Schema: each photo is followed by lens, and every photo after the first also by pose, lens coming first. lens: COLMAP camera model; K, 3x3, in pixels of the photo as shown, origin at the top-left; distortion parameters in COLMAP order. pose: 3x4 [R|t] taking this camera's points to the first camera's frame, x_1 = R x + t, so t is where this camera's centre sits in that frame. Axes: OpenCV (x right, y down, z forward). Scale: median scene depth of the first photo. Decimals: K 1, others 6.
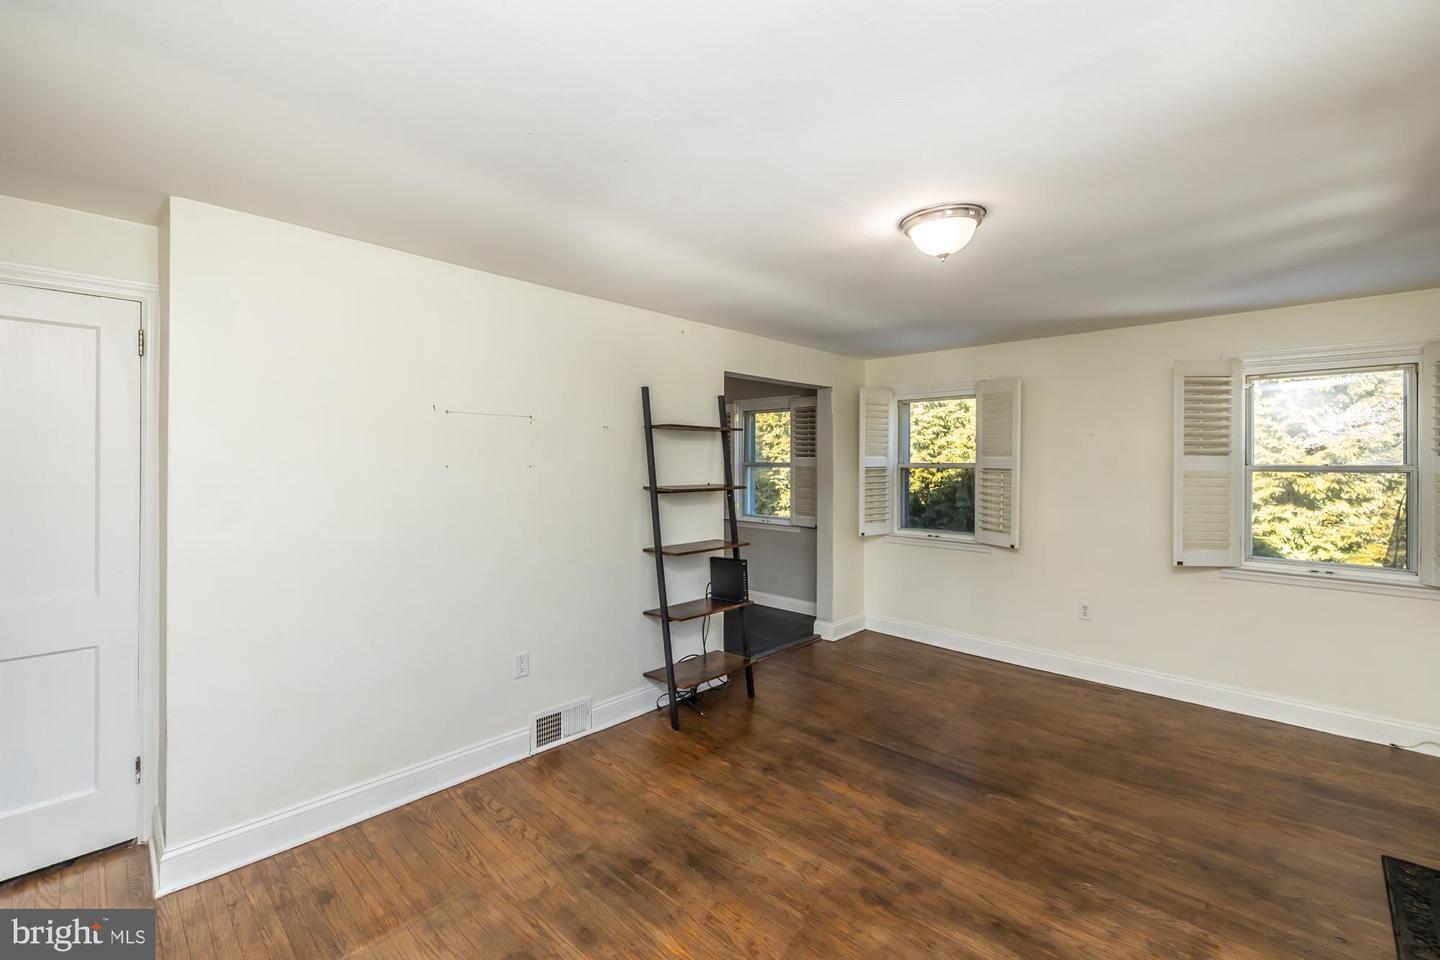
lens RADIAL K [[603.3, 0, 721.2], [0, 603.3, 461.8], [0, 0, 1]] dist [-0.000029, -0.000067]
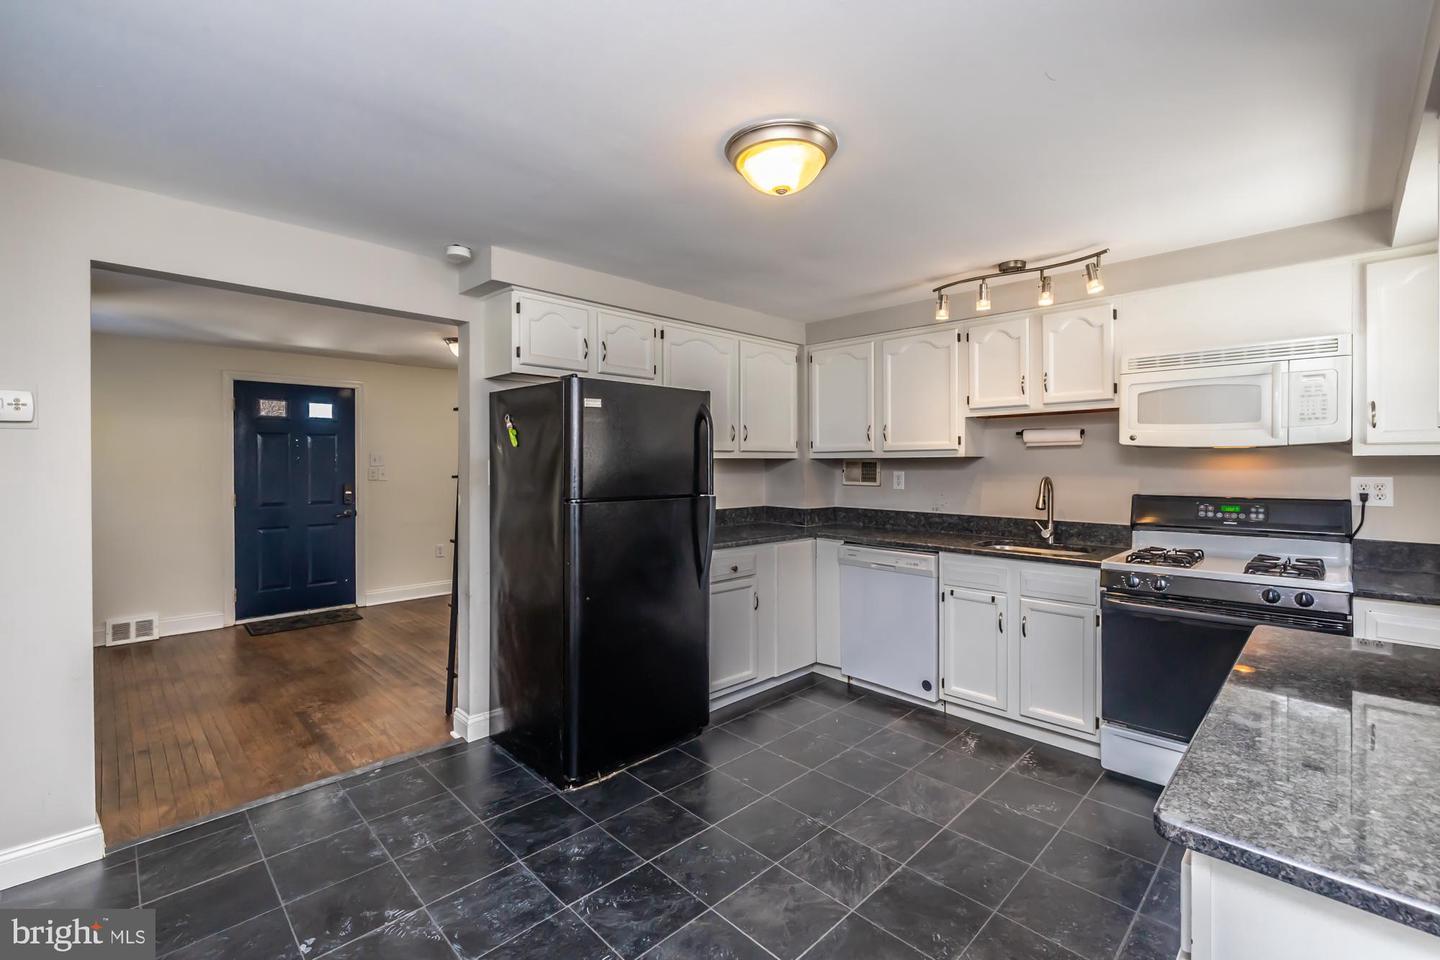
lens RADIAL K [[617.5, 0, 721.9], [0, 617.5, 466.3], [0, 0, 1]] dist [-0.000885, -0.000041]
pose [[-0.999749, -0.002172, 0.022279, -0.538821], [-0.002022, 0.999975, 0.006756, 0.029901], [-0.022293, 0.006710, -0.999729, 2.769996]]
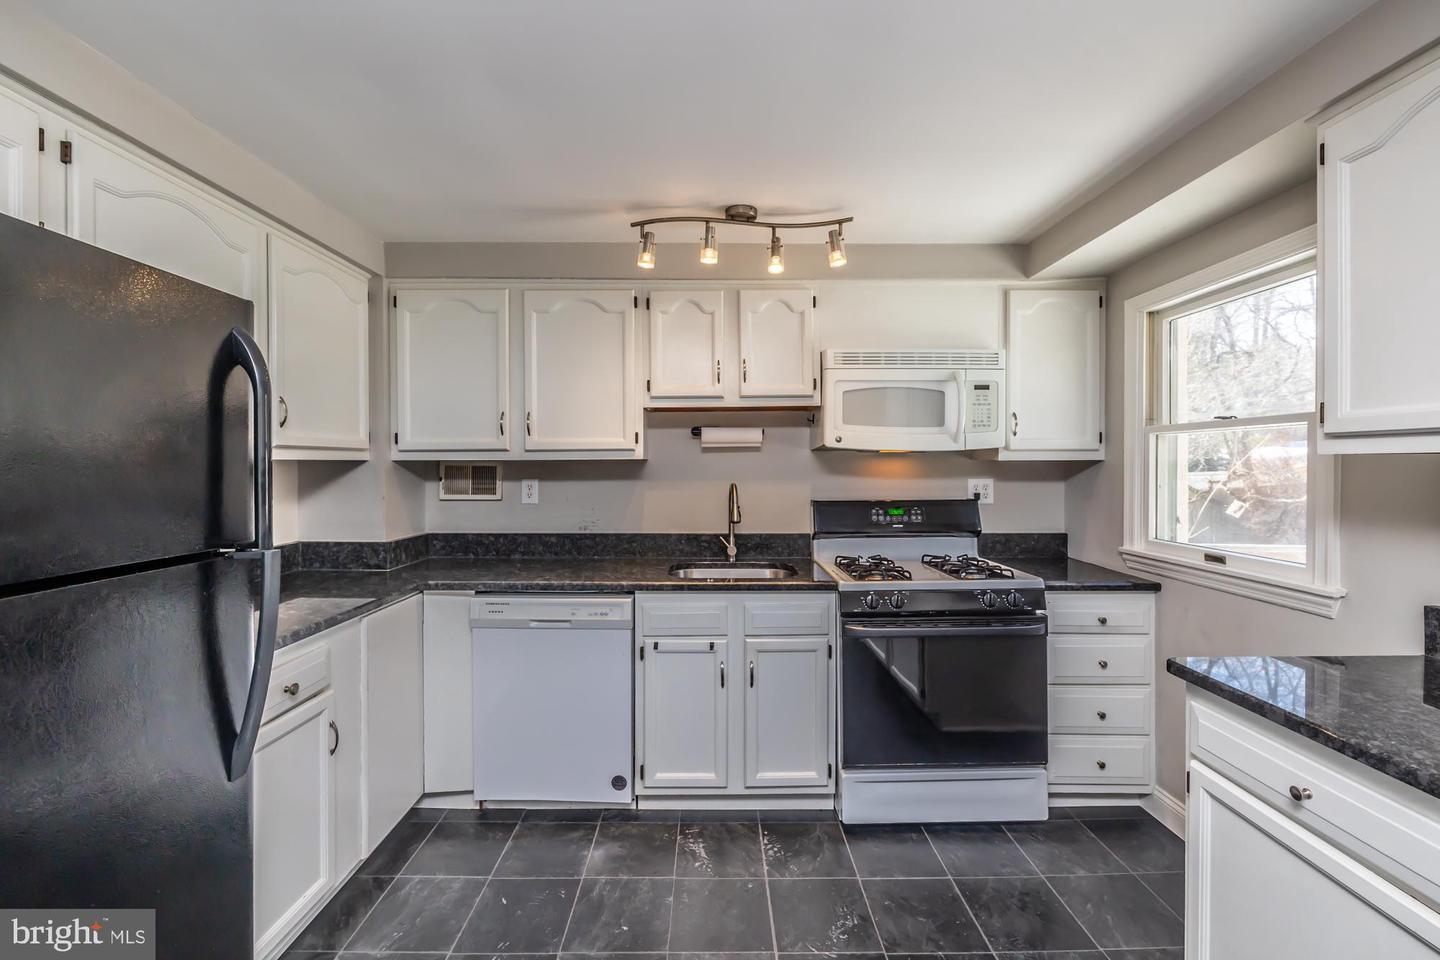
lens RADIAL K [[608.9, 0, 717.0], [0, 608.9, 466.1], [0, 0, 1]] dist [-0.000982, 0.000224]
pose [[-0.714829, 0.001682, -0.699298, -0.411901], [-0.001412, 0.999992, 0.003849, 0.024416], [0.699298, 0.003739, -0.714820, 2.205241]]
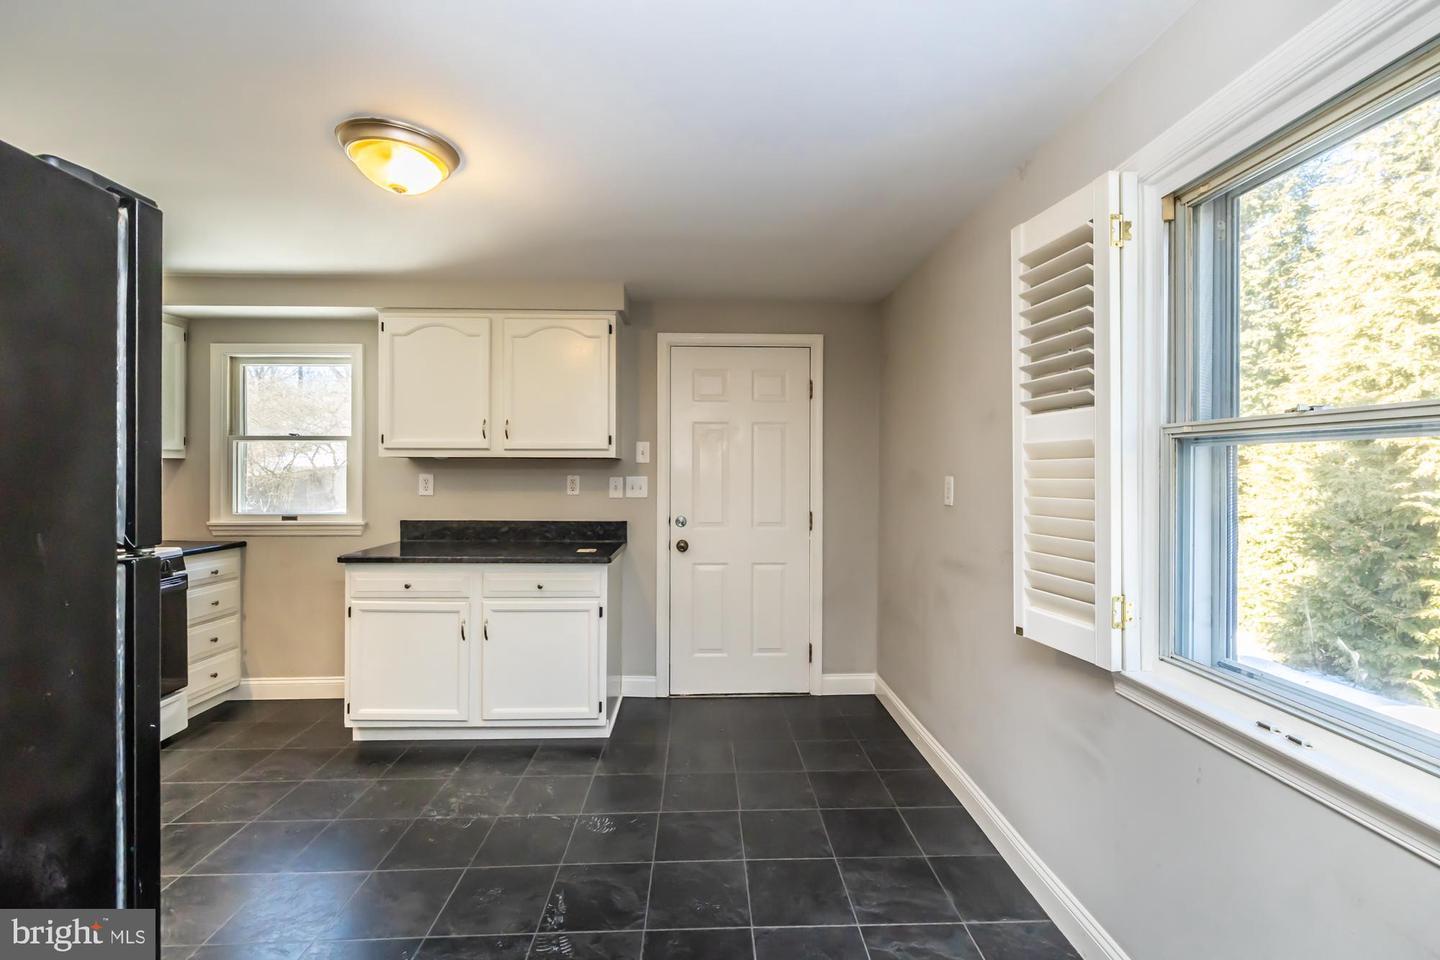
lens RADIAL K [[614.1, 0, 719.4], [0, 614.1, 471.7], [0, 0, 1]] dist [0.001279, 0.000269]
pose [[0.714786, -0.000116, -0.699343, 0.203136], [-0.000599, 1.000000, -0.000778, 0.047090], [0.699343, 0.000975, 0.714785, 1.773420]]
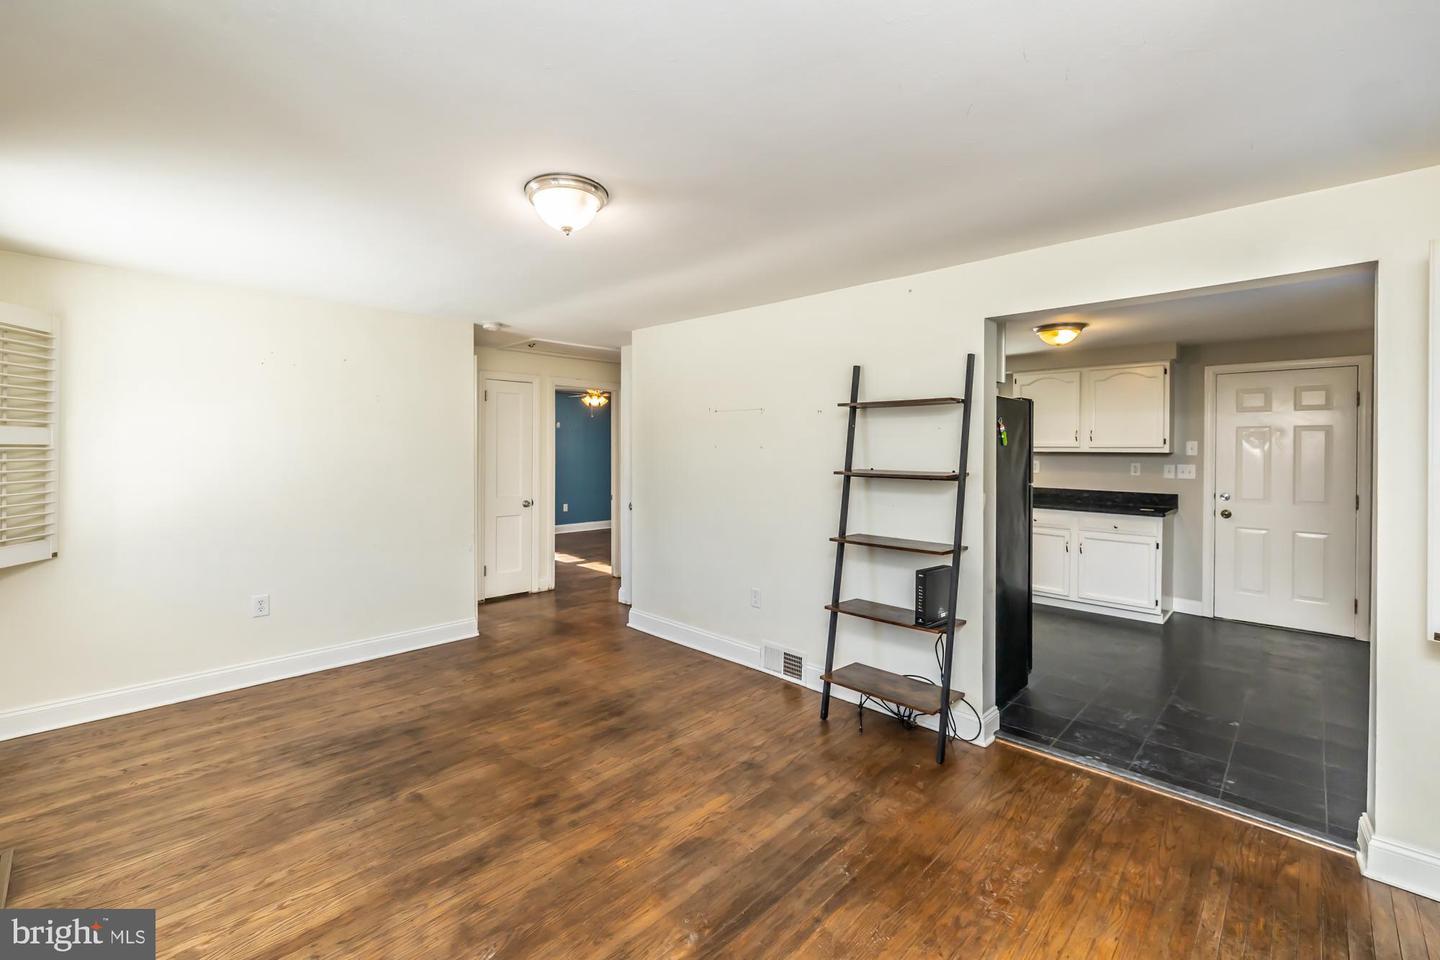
lens RADIAL K [[611.6, 0, 717.3], [0, 611.6, 451.8], [0, 0, 1]] dist [-0.000400, 0.000286]
pose [[-0.006781, 0.004019, -0.999969, 1.167907], [-0.005266, 0.999978, 0.004054, 0.013502], [0.999963, 0.005293, -0.006759, 1.069928]]
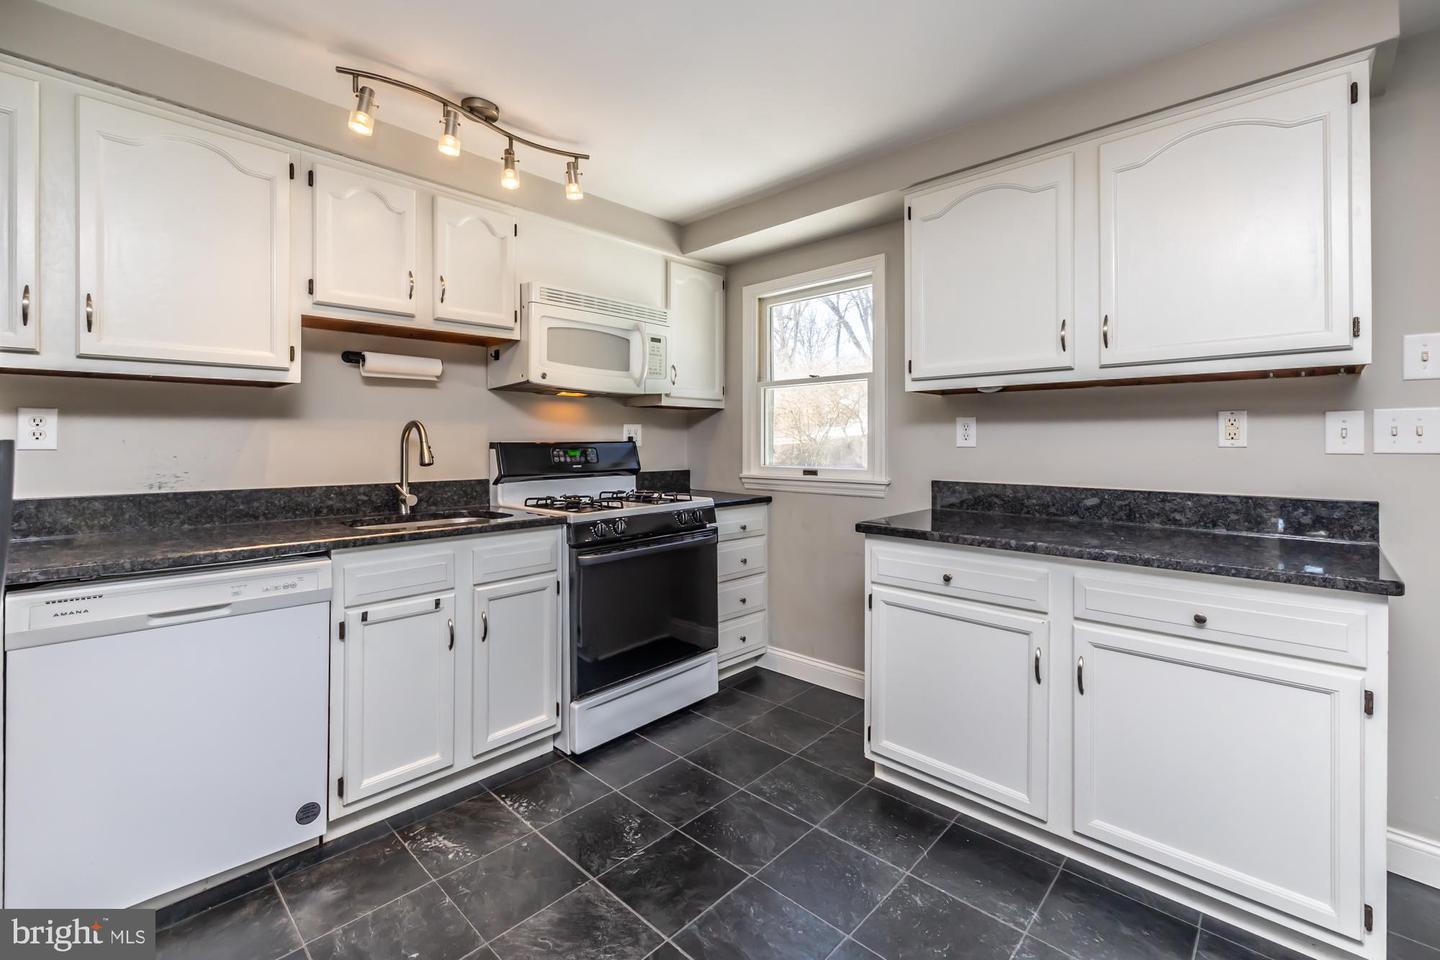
lens RADIAL K [[617.3, 0, 718.3], [0, 617.3, 439.2], [0, 0, 1]] dist [-0.001625, 0.000228]
pose [[0.007021, -0.006241, -0.999956, -0.255274], [0.000267, 0.999981, -0.006239, 0.093870], [0.999975, -0.000224, 0.007022, 1.899069]]
